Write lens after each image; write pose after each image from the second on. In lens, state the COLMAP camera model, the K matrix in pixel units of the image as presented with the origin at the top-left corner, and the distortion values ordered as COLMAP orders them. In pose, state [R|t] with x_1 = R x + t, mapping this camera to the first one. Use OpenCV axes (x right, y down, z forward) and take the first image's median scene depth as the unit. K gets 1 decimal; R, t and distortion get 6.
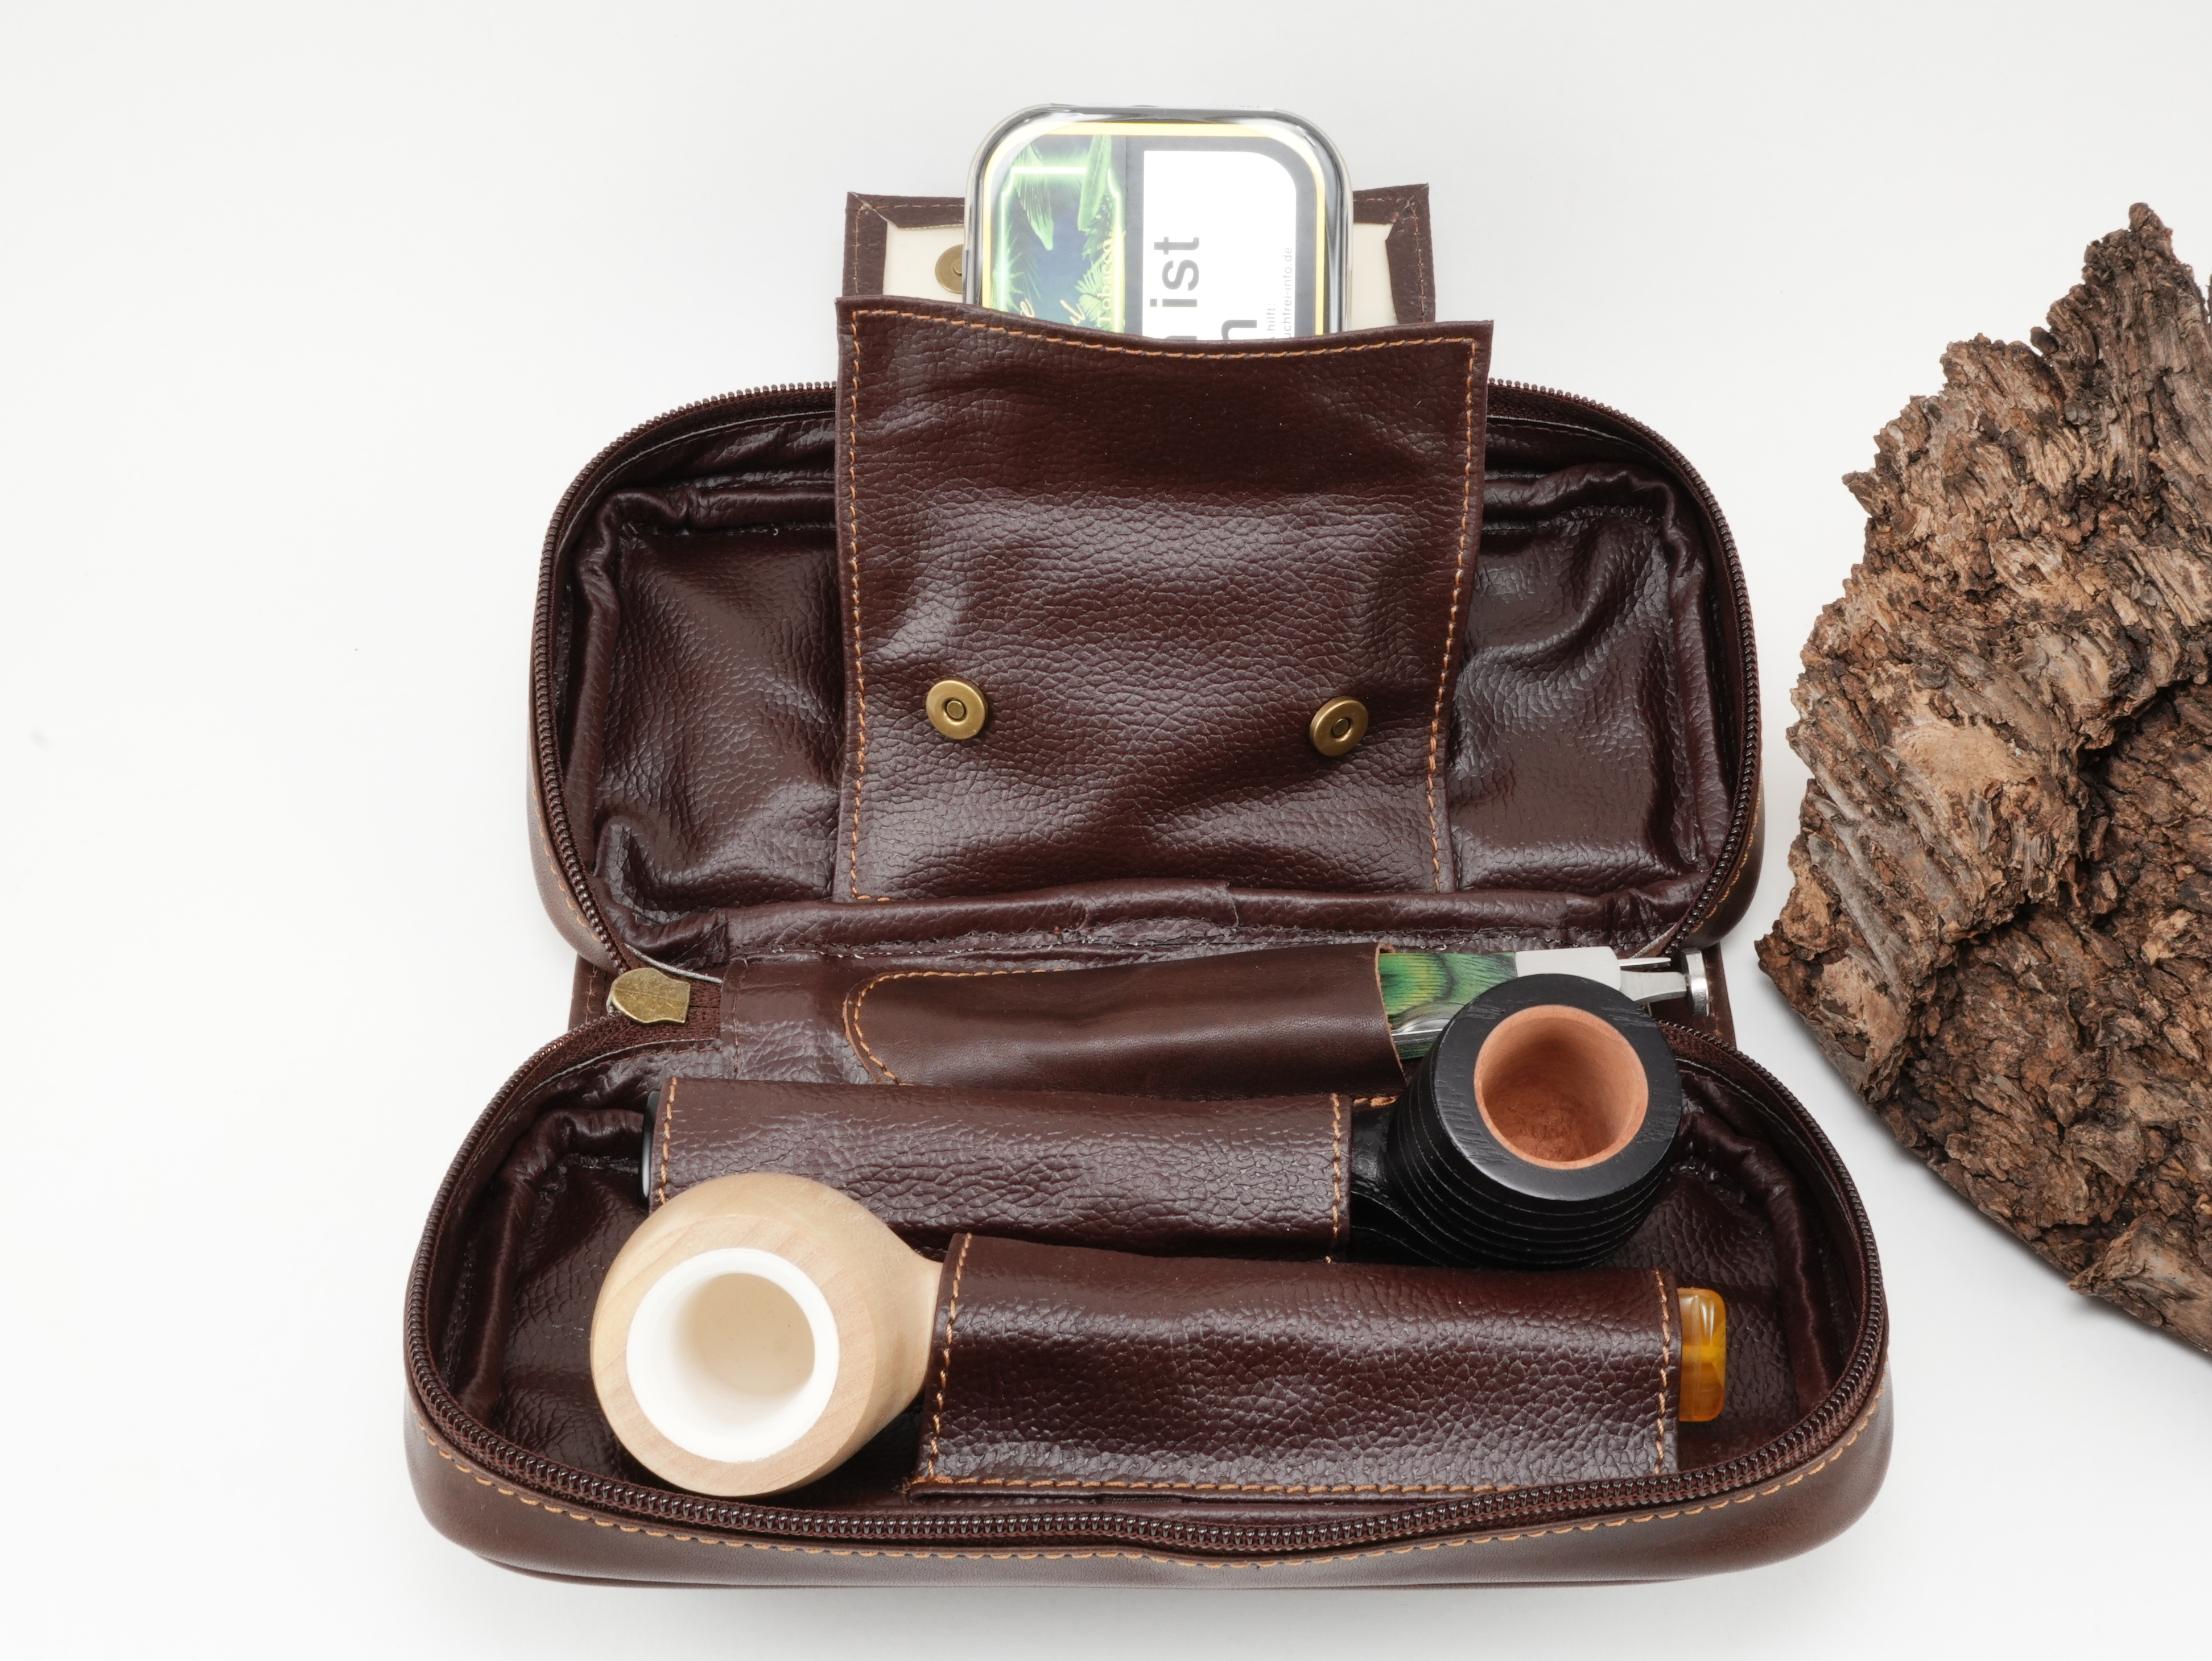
lens RADIAL K [[3279.4, 0, 1109.6], [0, 3279.4, 832.3], [0, 0, 1]] dist [0.002220, 0.000000]
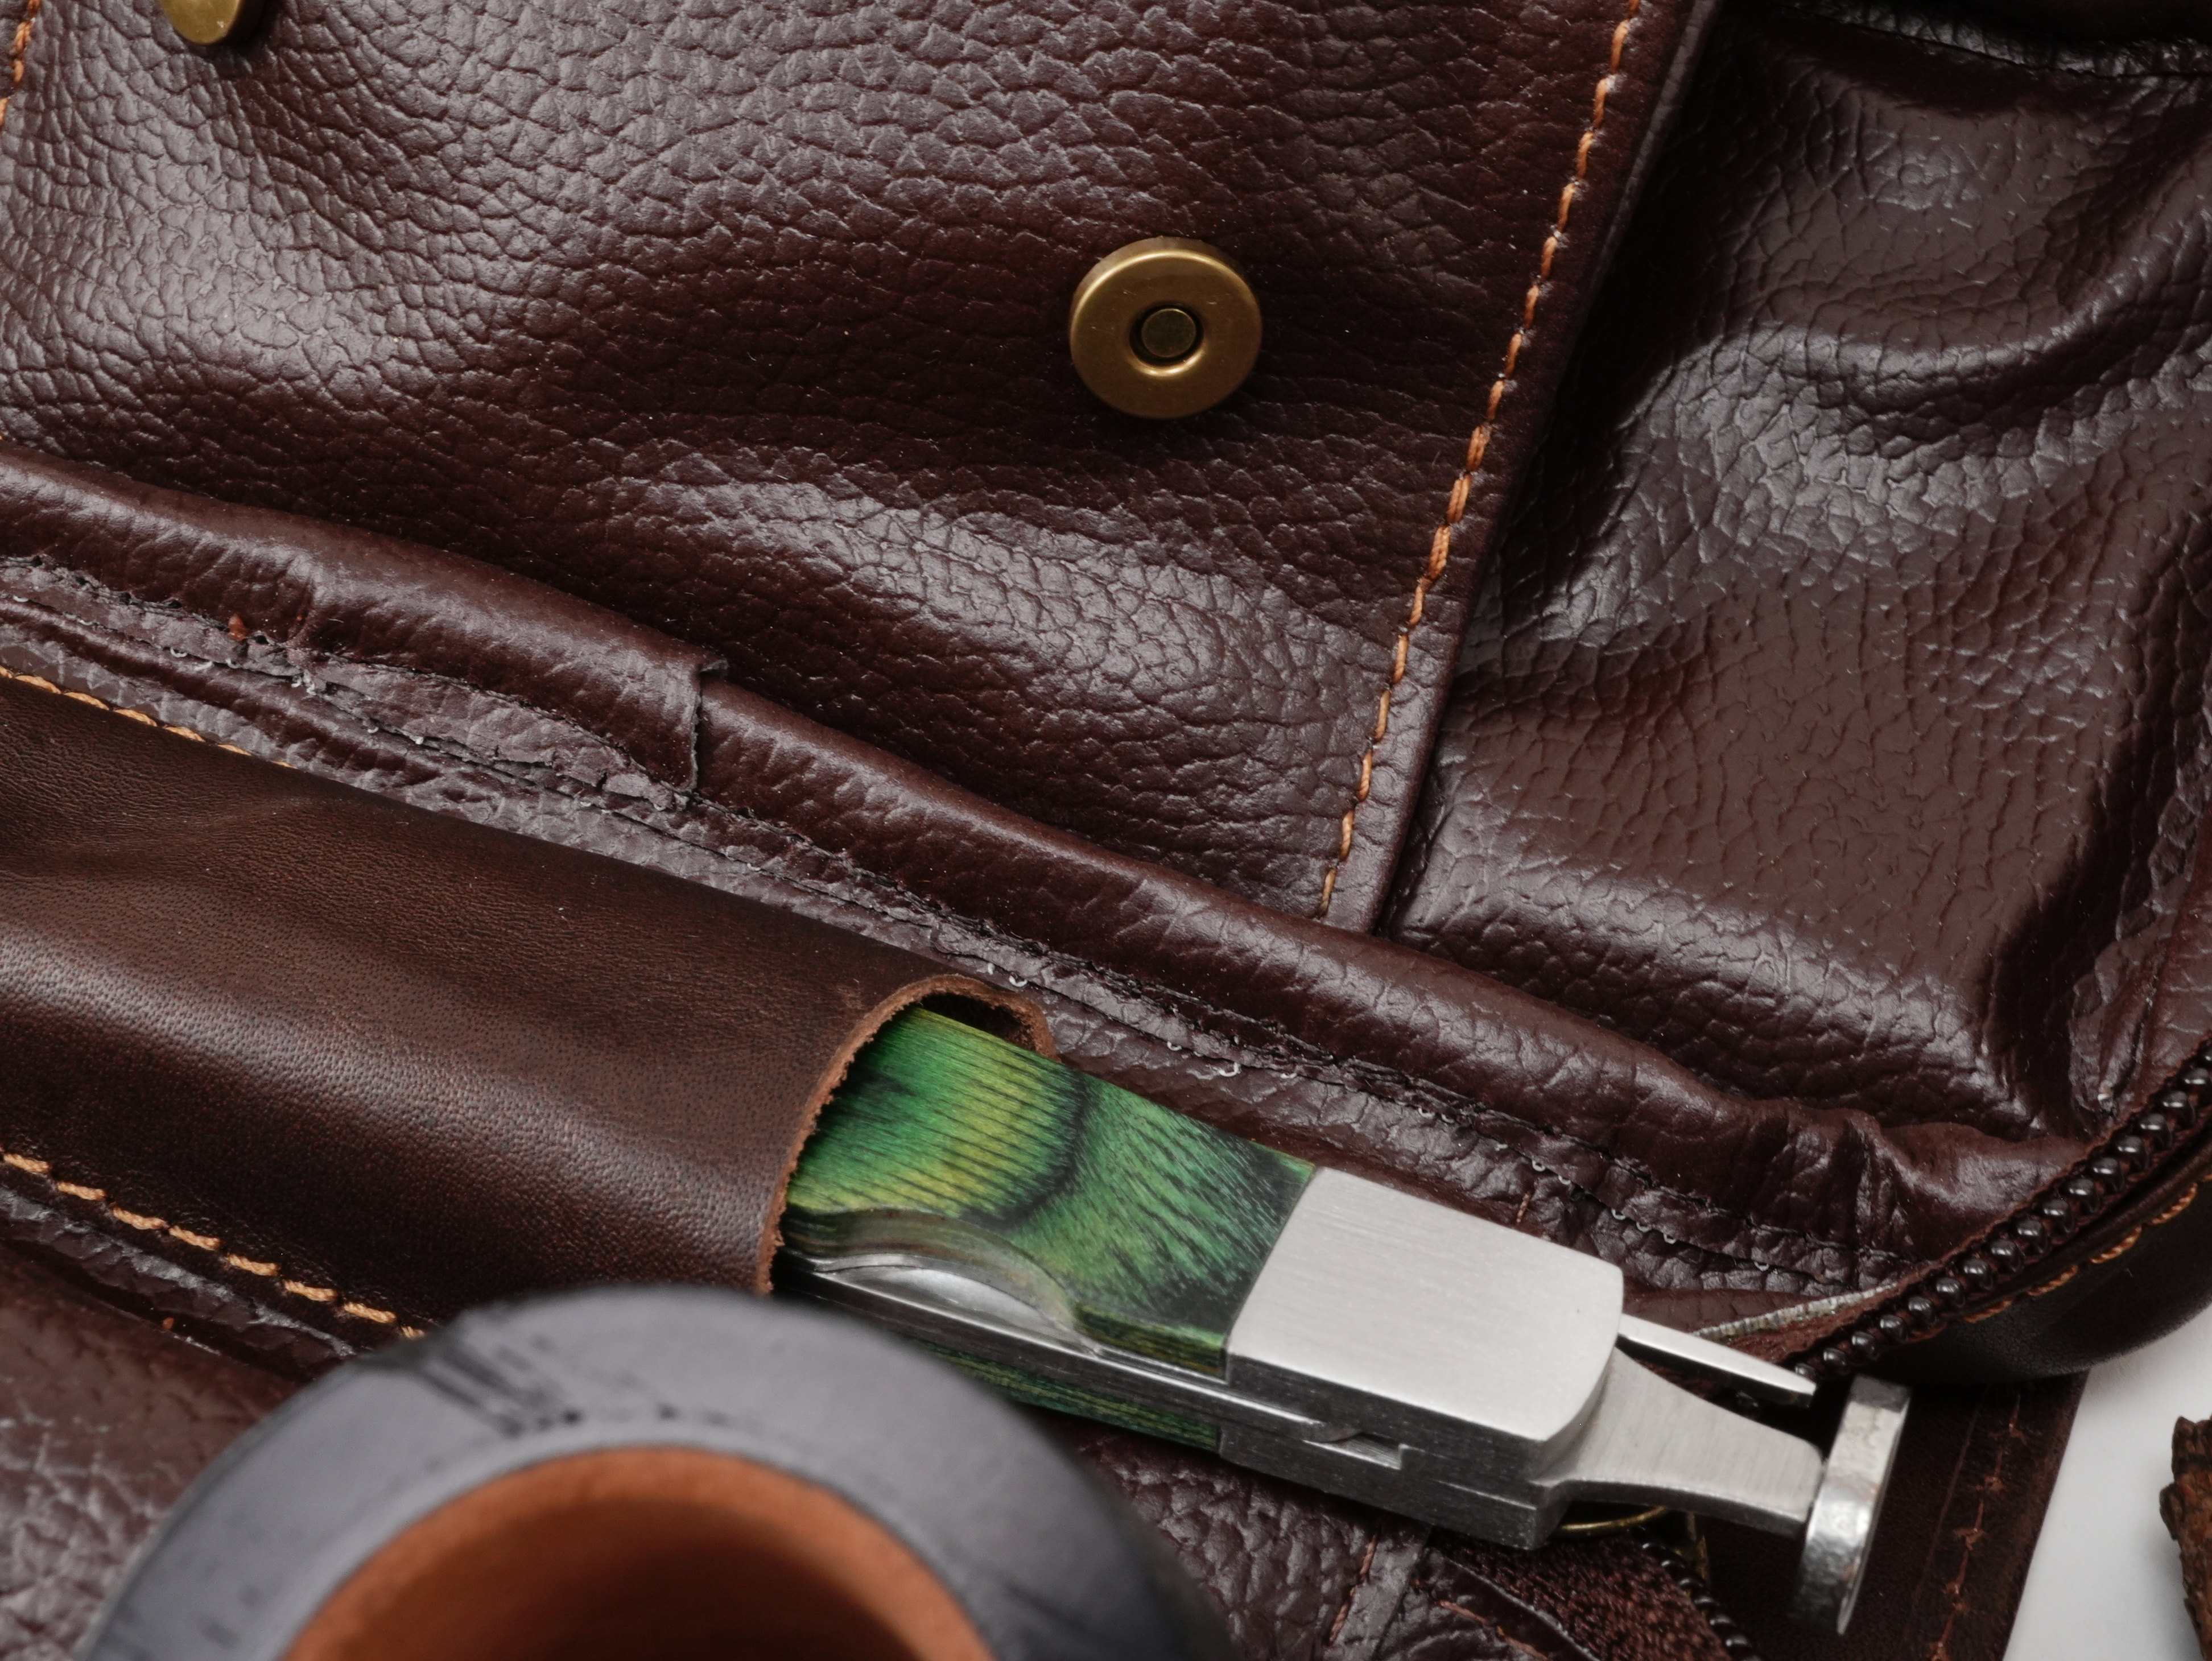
lens RADIAL K [[3279.4, 0, 1102.2], [0, 3279.4, 824.2], [0, 0, 1]] dist [0.002220, 0.000000]
pose [[0.908590, 0.343742, -0.237290, 0.159557], [-0.339756, 0.938671, 0.058837, -0.002785], [0.242962, 0.027162, 0.969656, 0.679989]]
